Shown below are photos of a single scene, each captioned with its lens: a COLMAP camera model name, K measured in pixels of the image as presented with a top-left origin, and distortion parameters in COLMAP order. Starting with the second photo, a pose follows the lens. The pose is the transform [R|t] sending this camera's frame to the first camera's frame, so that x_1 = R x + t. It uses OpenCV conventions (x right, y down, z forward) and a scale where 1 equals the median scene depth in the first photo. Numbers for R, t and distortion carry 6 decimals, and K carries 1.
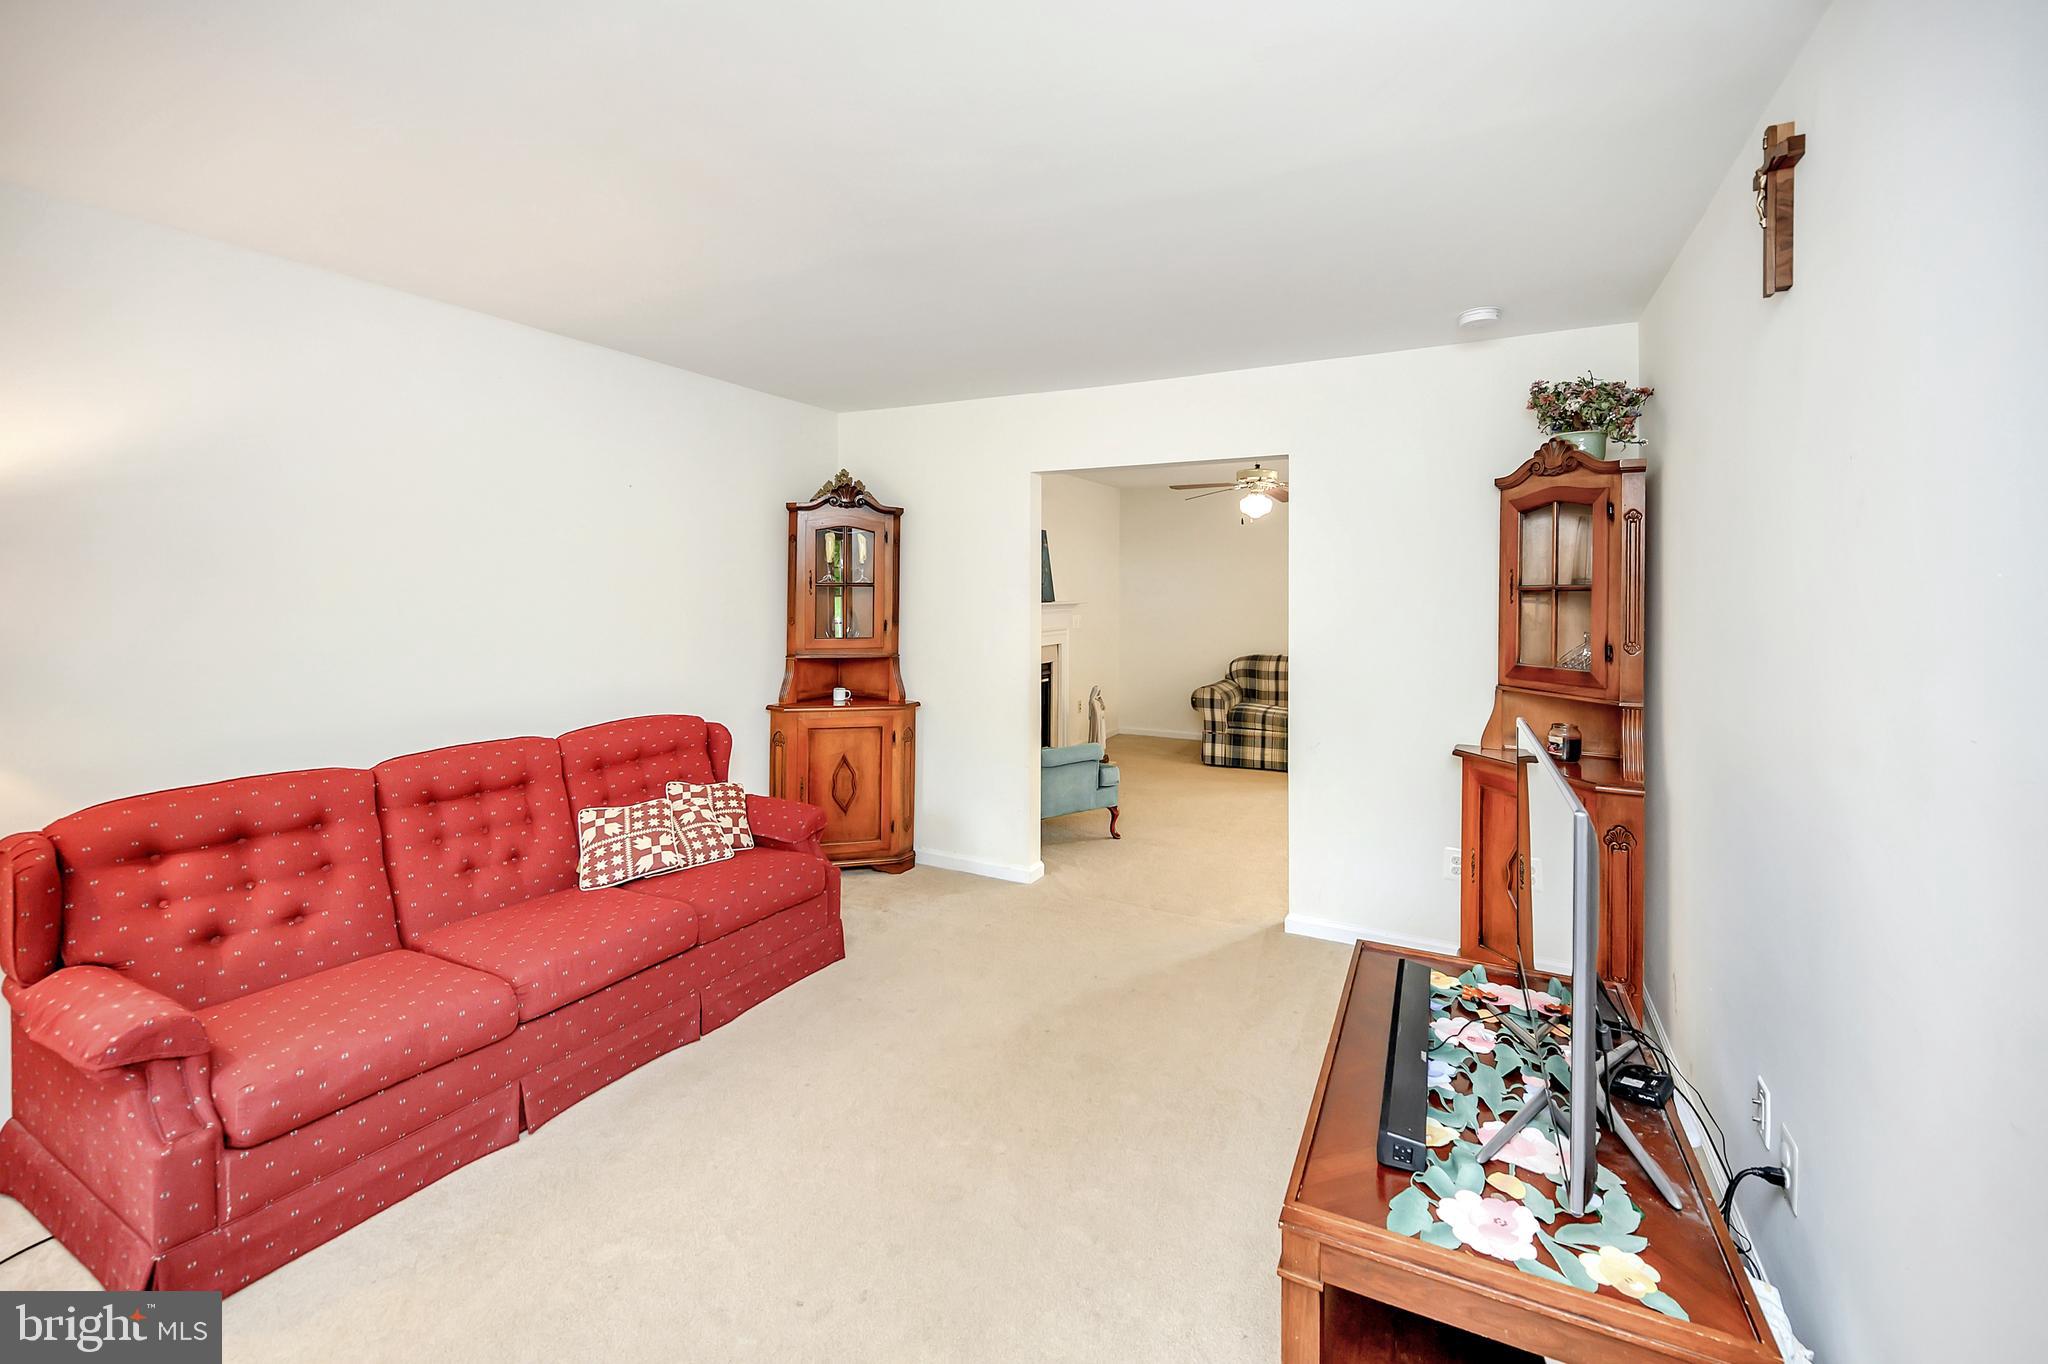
lens RADIAL K [[840.9, 0, 1026.8], [0, 840.9, 613.3], [0, 0, 1]] dist [-0.001373, -0.000298]
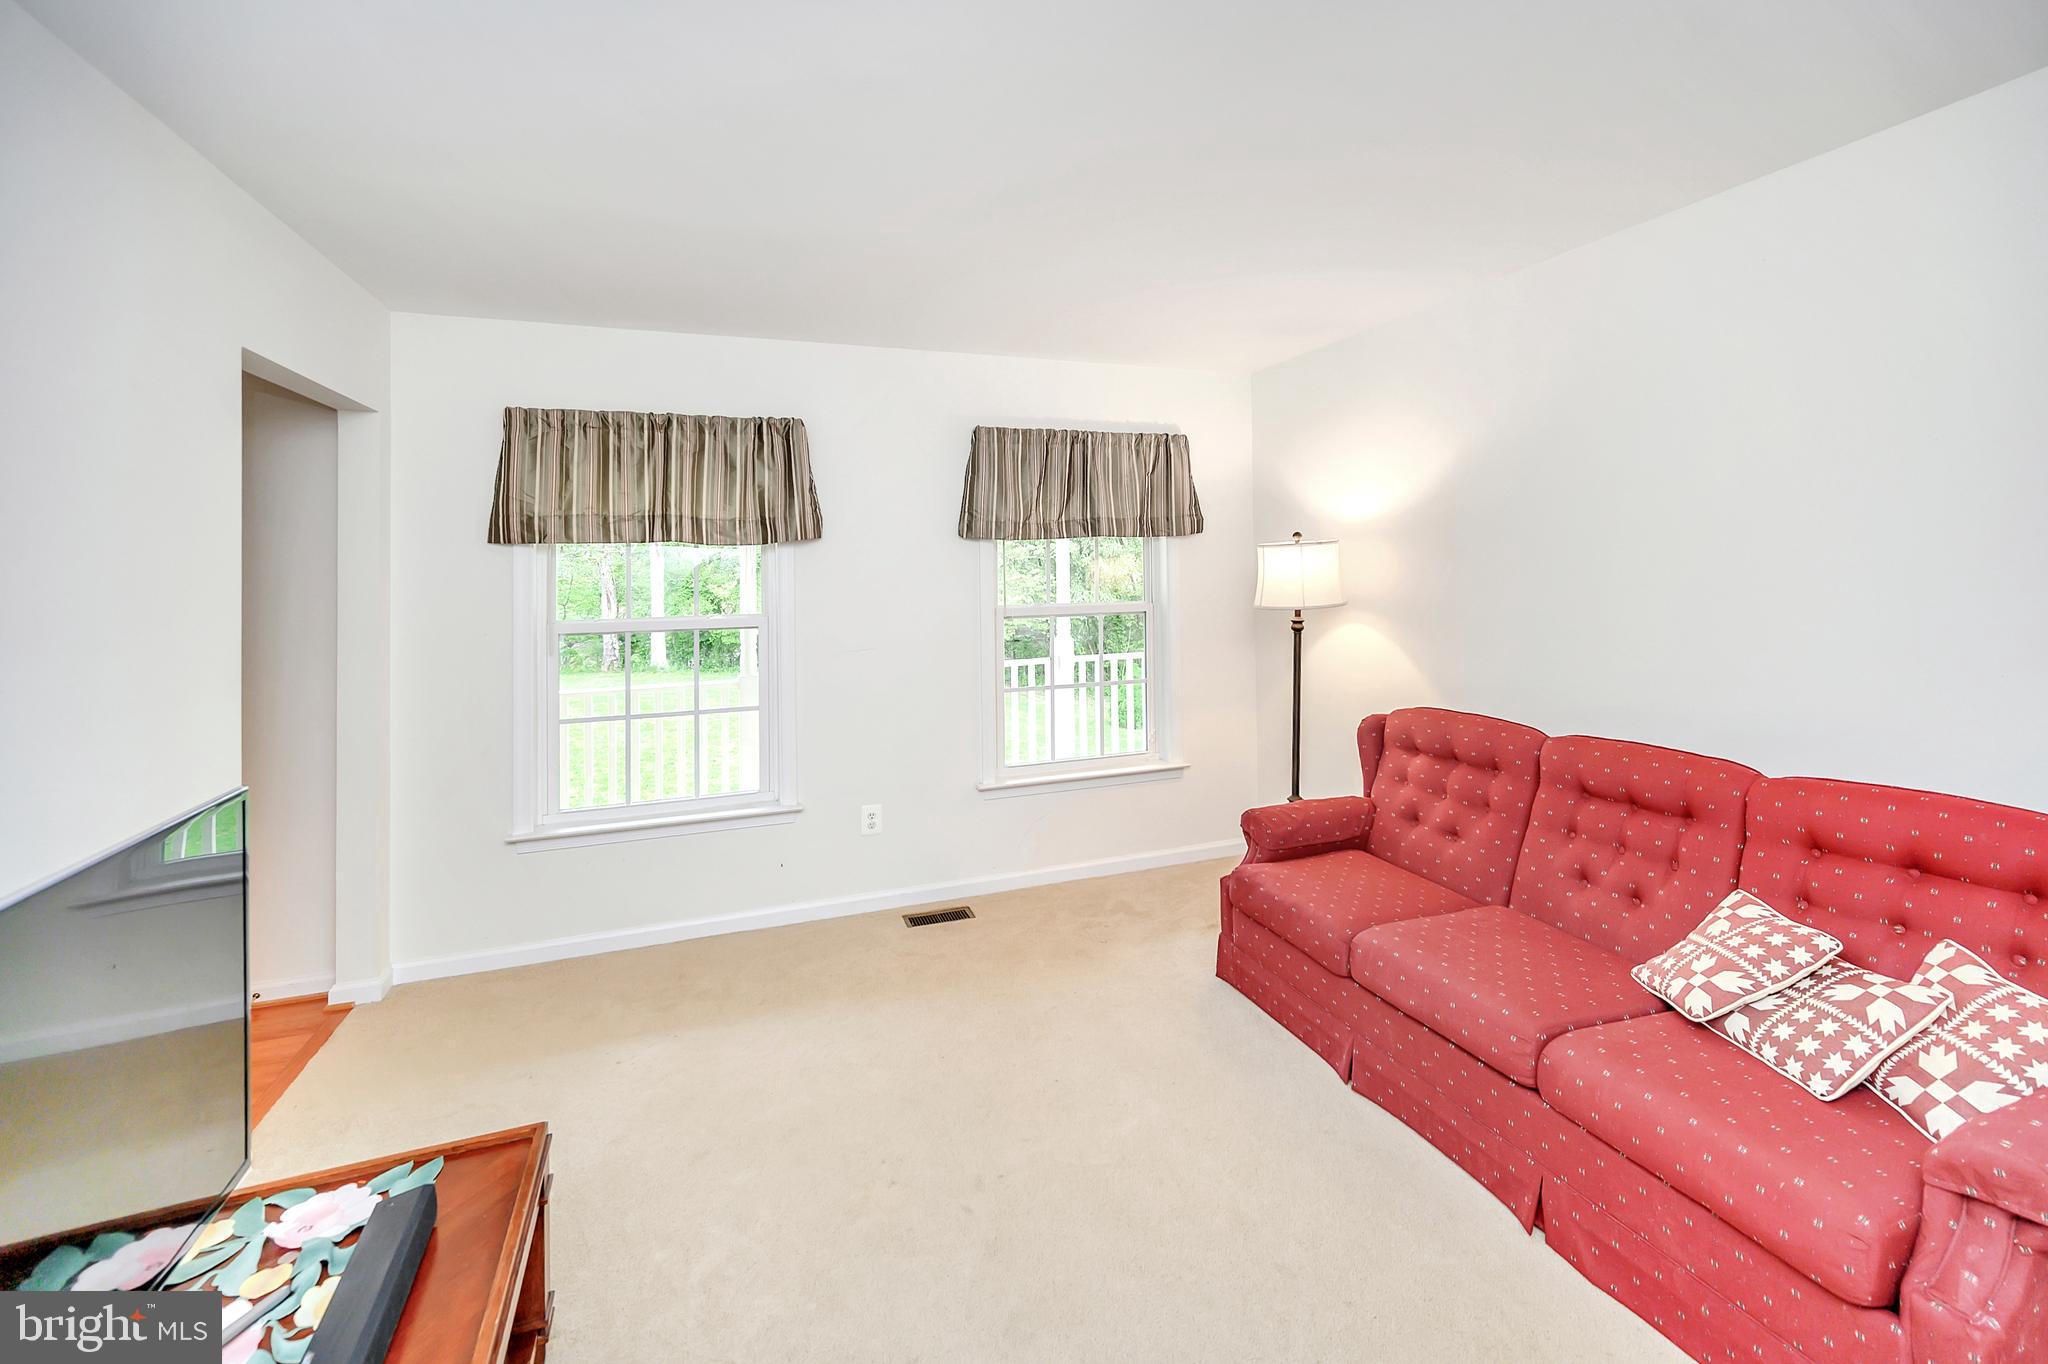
lens RADIAL K [[854.8, 0, 1025.2], [0, 854.8, 560.6], [0, 0, 1]] dist [-0.000744, -0.000084]
pose [[-0.661236, -0.000896, -0.750177, 0.424355], [-0.001730, 0.999998, 0.000331, -0.027320], [0.750176, 0.001517, -0.661237, 1.276323]]
